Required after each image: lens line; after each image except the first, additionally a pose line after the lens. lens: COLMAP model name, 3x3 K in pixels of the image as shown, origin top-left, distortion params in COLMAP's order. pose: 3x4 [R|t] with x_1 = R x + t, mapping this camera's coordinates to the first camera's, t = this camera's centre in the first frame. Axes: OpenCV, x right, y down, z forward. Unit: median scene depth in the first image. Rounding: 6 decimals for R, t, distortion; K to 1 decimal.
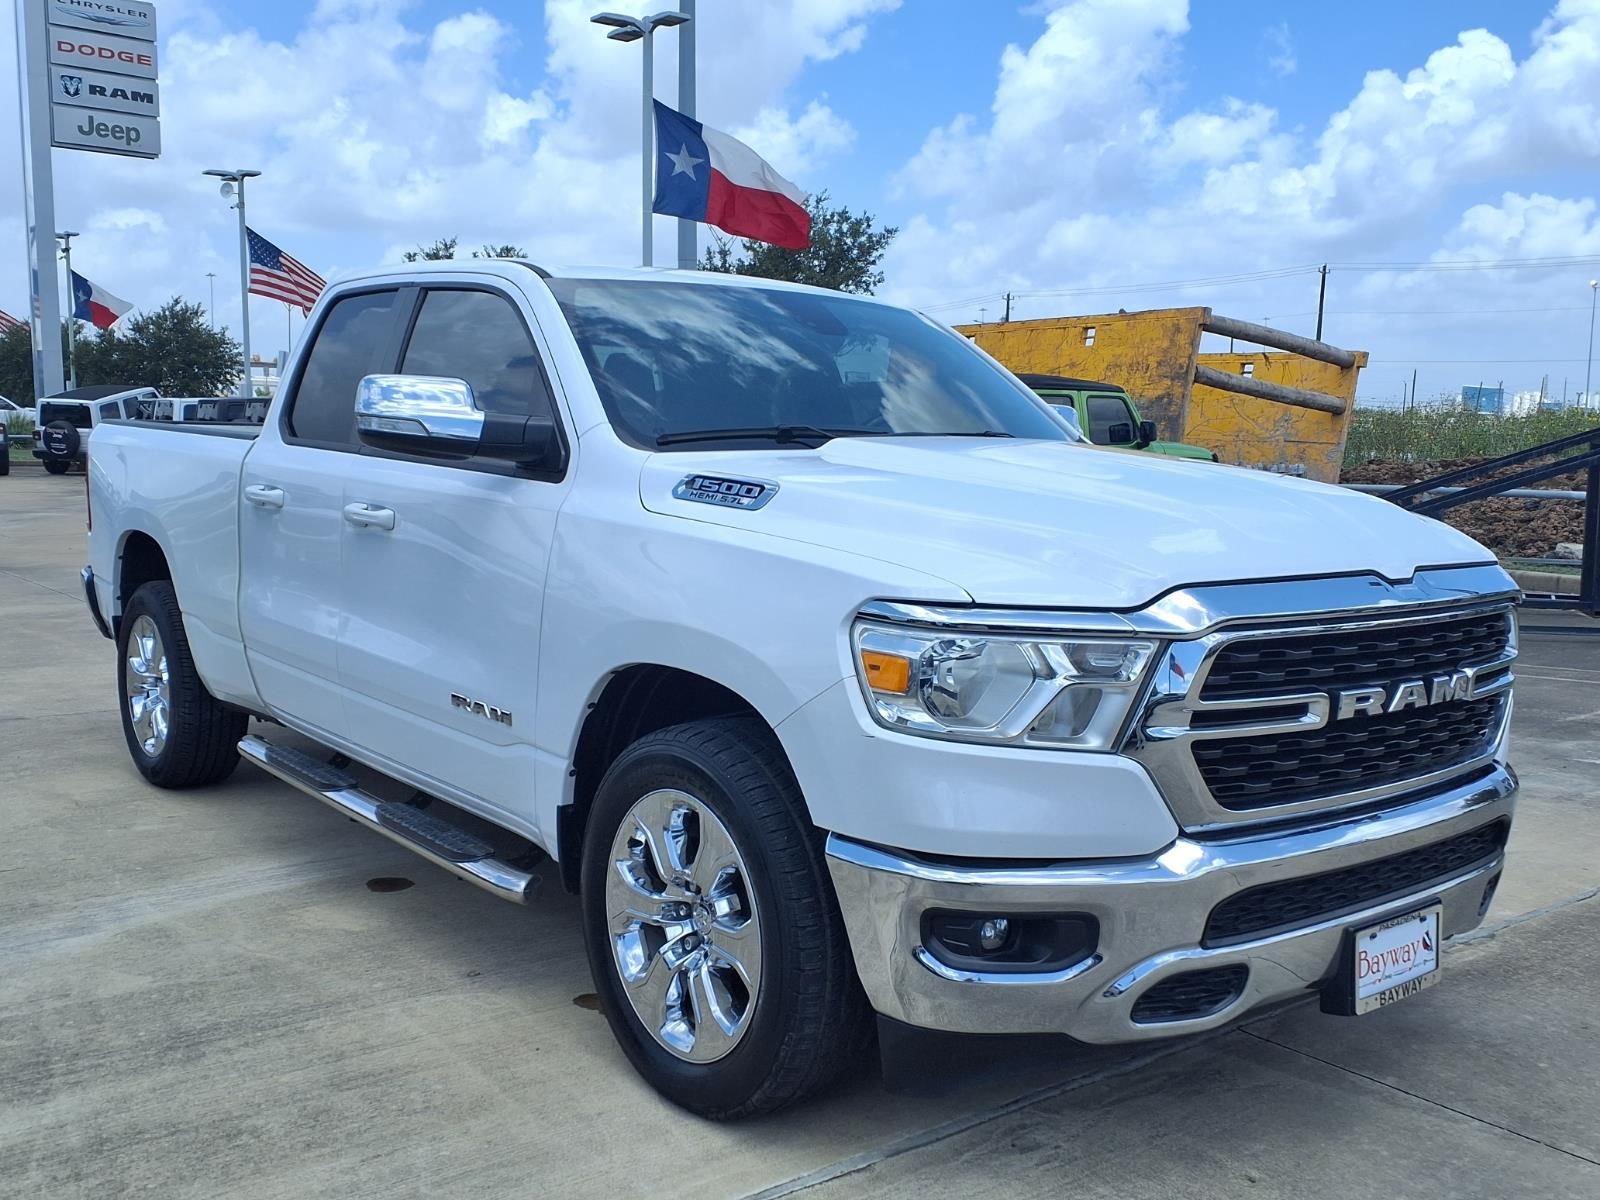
lens RADIAL K [[1489.0, 0, 788.6], [0, 1489.0, 597.7], [0, 0, 1]] dist [0.022635, 0.000000]
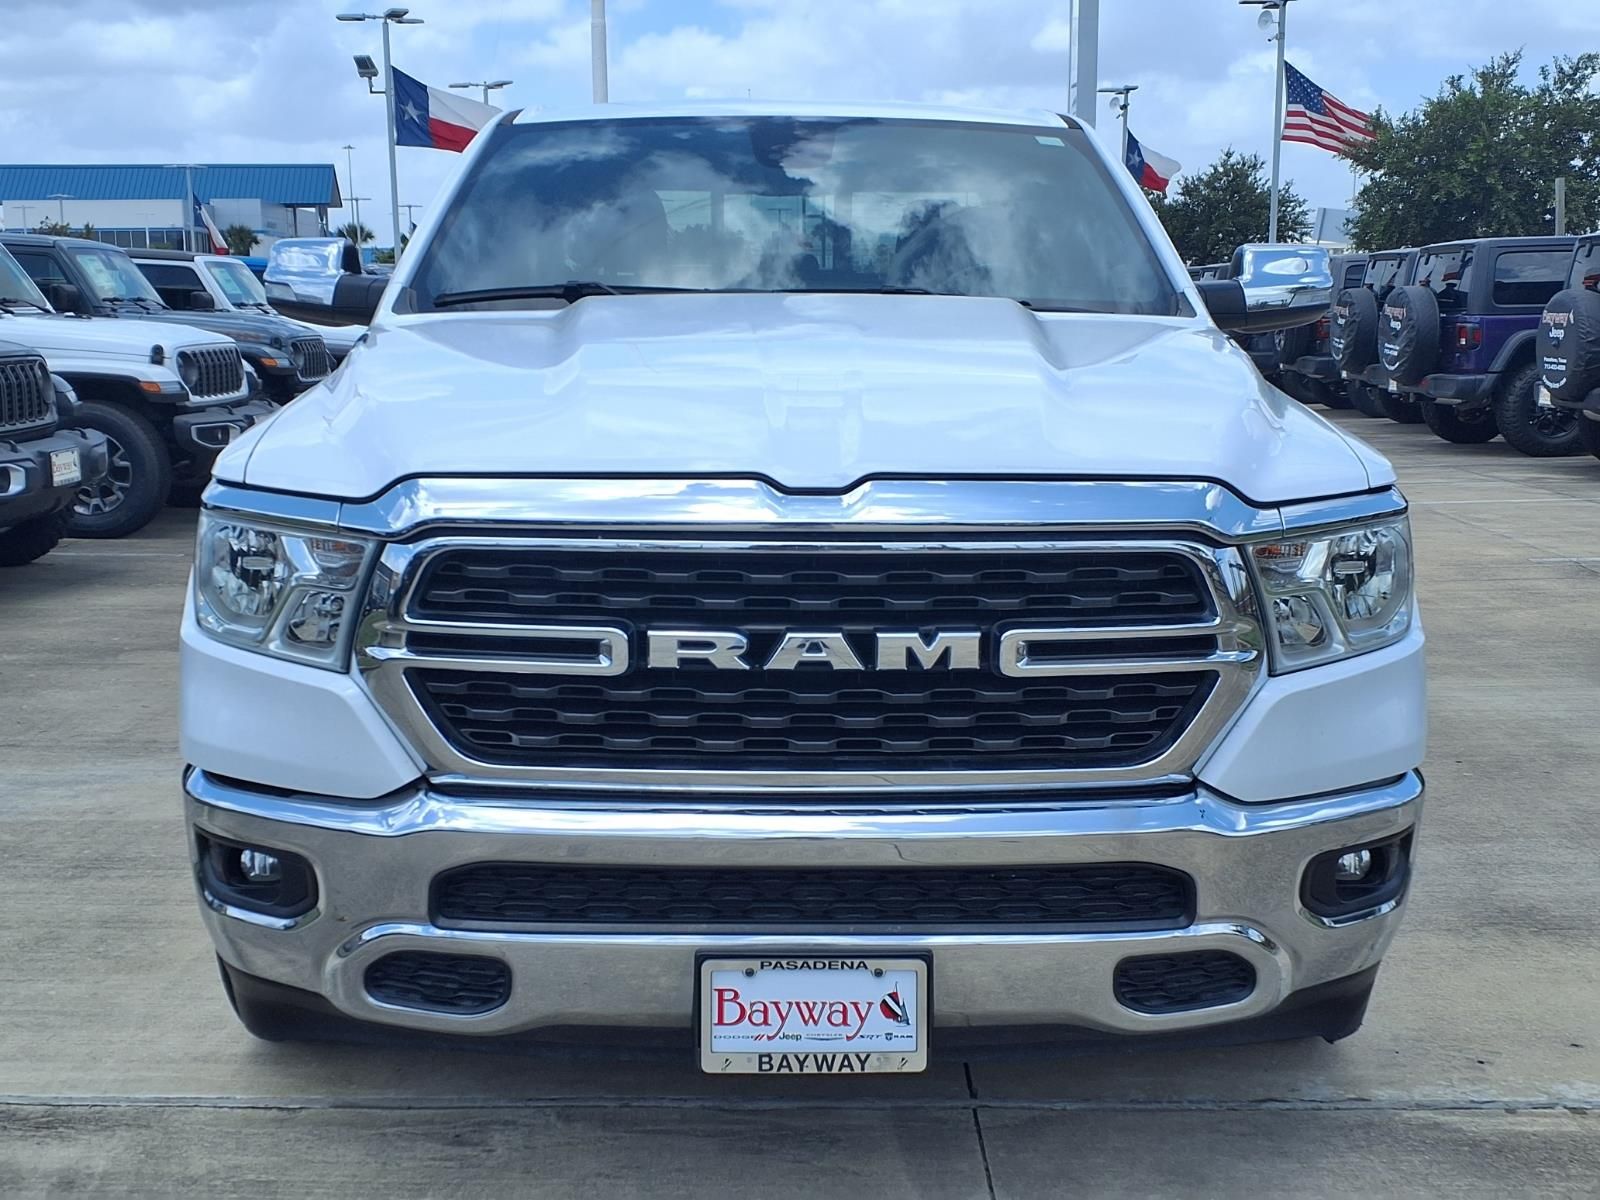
lens RADIAL K [[1780.4, 0, 800.8], [0, 1780.4, 600.6], [0, 0, 1]] dist [0.030496, 0.000000]
pose [[0.796819, 0.086163, -0.598043, 0.897771], [-0.054372, 0.995990, 0.071053, -0.016982], [0.601767, -0.024099, 0.798308, 0.322278]]
